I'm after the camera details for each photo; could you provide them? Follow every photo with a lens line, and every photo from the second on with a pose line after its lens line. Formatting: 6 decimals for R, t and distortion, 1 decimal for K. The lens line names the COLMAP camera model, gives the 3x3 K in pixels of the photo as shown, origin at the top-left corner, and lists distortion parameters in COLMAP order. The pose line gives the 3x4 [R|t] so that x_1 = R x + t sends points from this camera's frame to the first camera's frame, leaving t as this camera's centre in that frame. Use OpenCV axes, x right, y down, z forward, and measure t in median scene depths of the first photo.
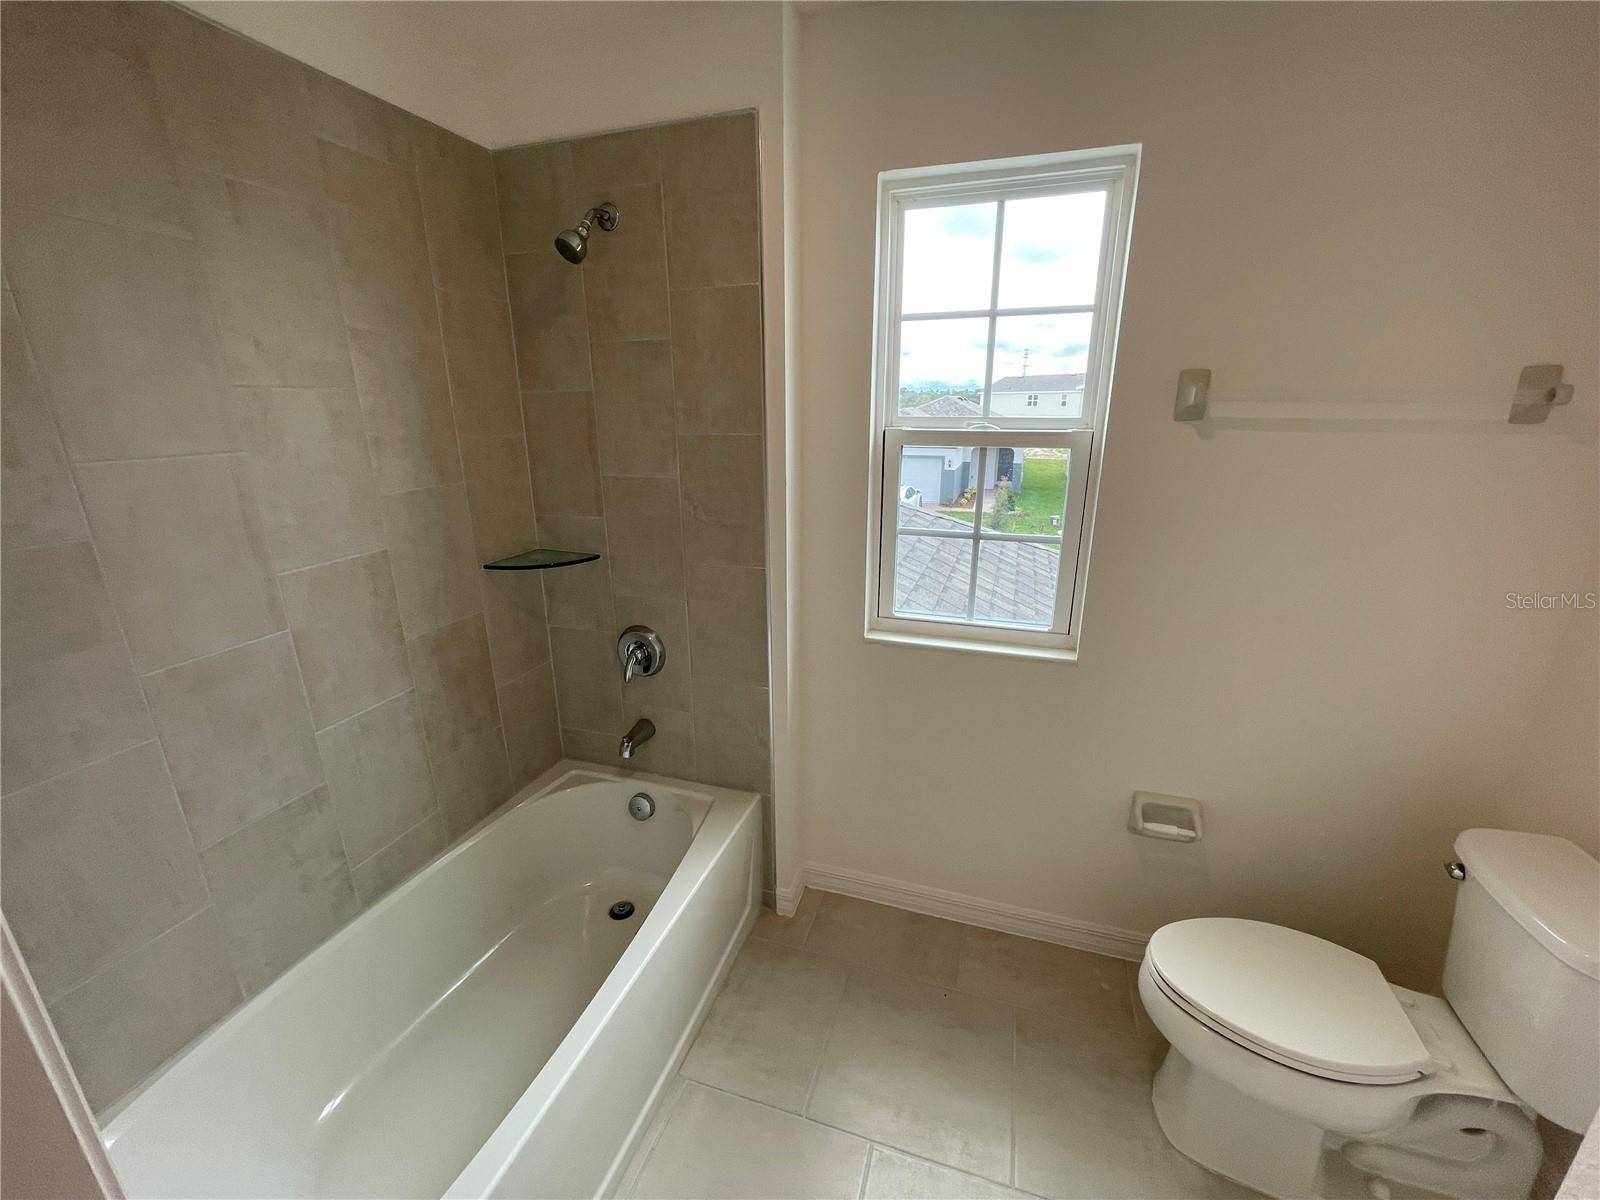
lens RADIAL K [[650.8, 0, 802.5], [0, 650.8, 601.0], [0, 0, 1]] dist [-0.000982, 0.000432]
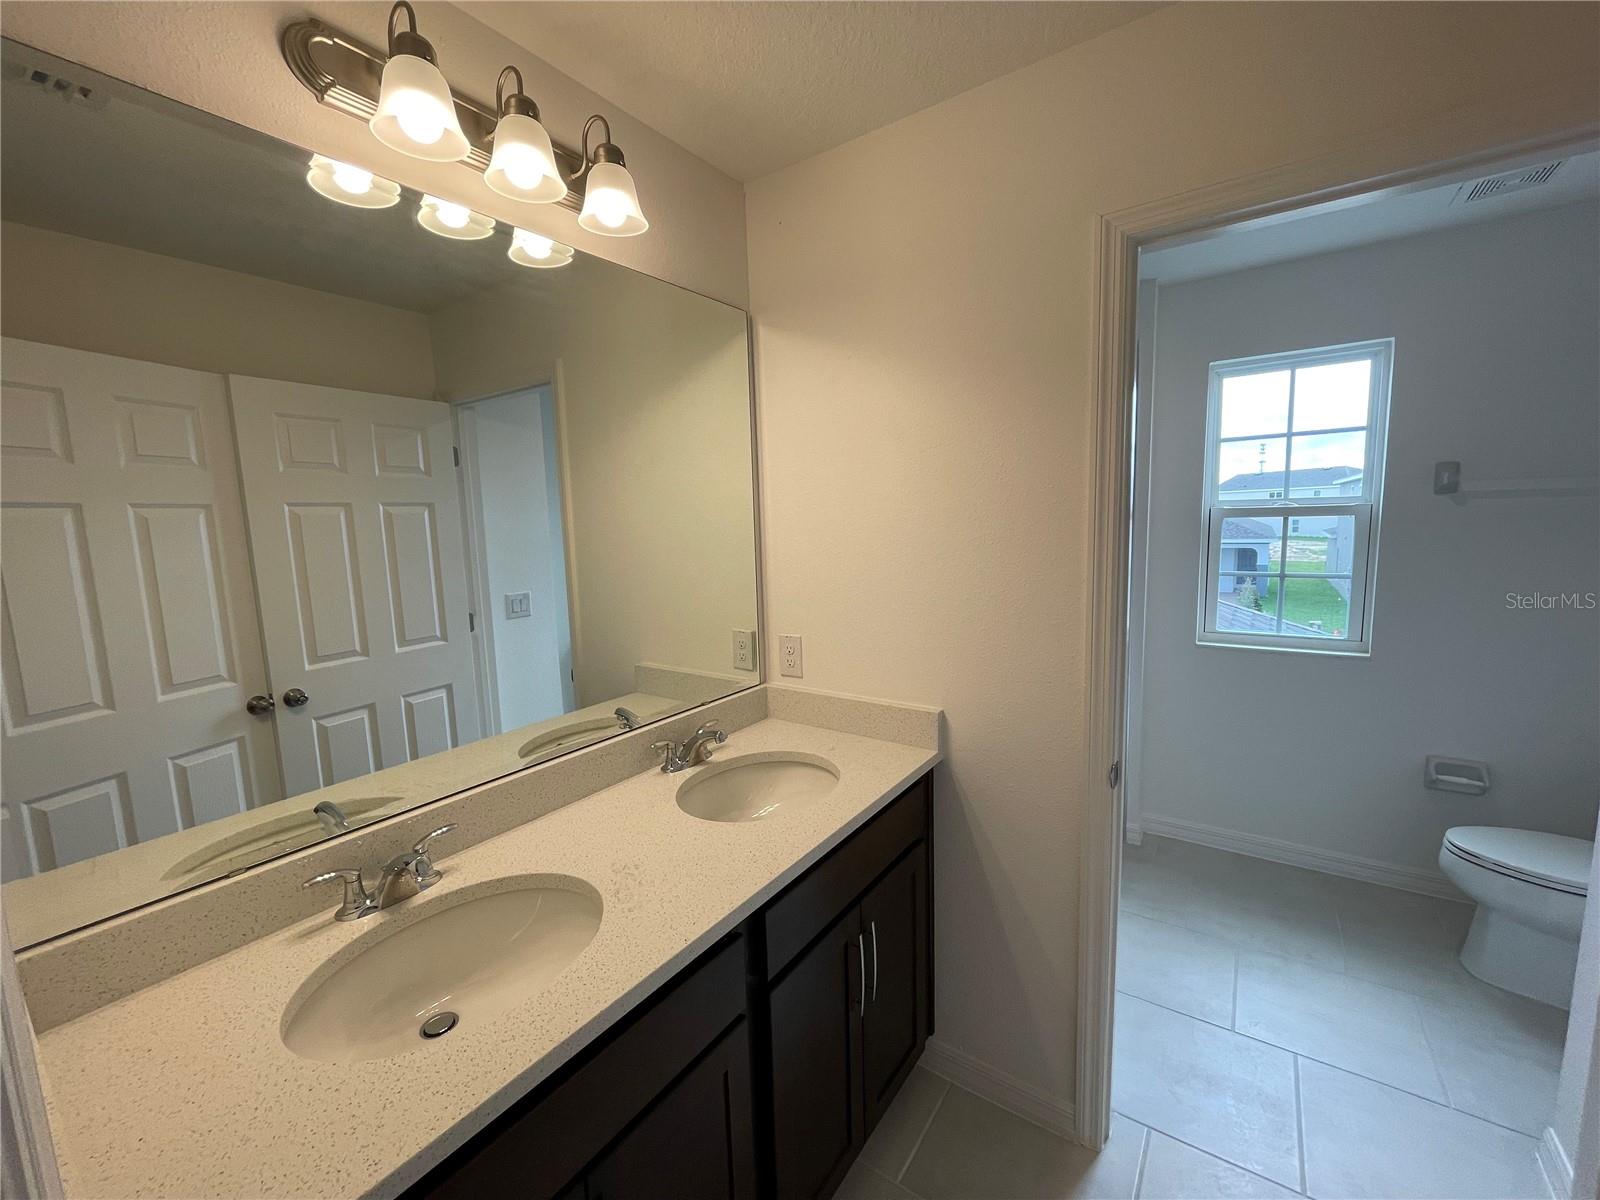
lens RADIAL K [[650.8, 0, 802.5], [0, 650.8, 601.0], [0, 0, 1]] dist [-0.000982, 0.000432]
pose [[0.956068, 0.010084, -0.292973, -0.370861], [-0.056722, 0.986885, -0.151132, 0.262951], [0.287606, 0.161110, 0.944101, -0.767539]]
